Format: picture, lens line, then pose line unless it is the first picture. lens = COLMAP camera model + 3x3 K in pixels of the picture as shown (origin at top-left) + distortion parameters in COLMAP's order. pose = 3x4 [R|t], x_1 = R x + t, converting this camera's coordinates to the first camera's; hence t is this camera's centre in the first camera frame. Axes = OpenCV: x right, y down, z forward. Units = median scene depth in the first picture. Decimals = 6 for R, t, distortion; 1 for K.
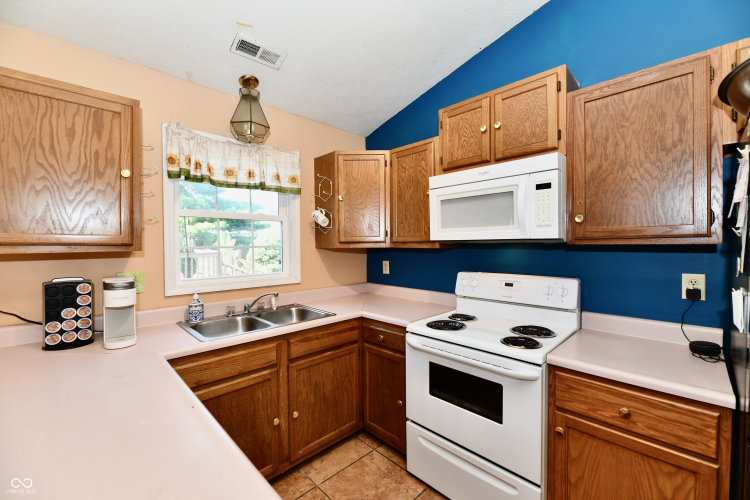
lens RADIAL K [[309.3, 0, 378.2], [0, 309.3, 249.3], [0, 0, 1]] dist [-0.001240, -0.007521]
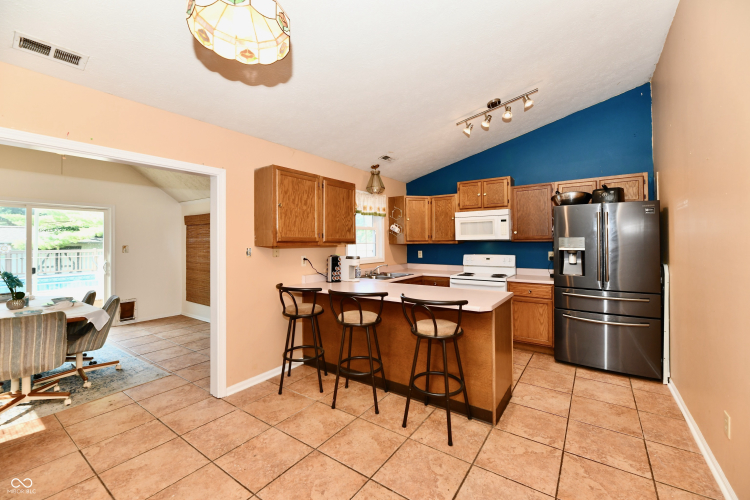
lens RADIAL K [[307.9, 0, 379.2], [0, 307.9, 241.3], [0, 0, 1]] dist [-0.000673, -0.002798]
pose [[0.983426, -0.001357, 0.181306, -0.818511], [0.005060, 0.999788, -0.019961, 0.023709], [-0.181240, 0.020548, 0.983224, -1.162166]]
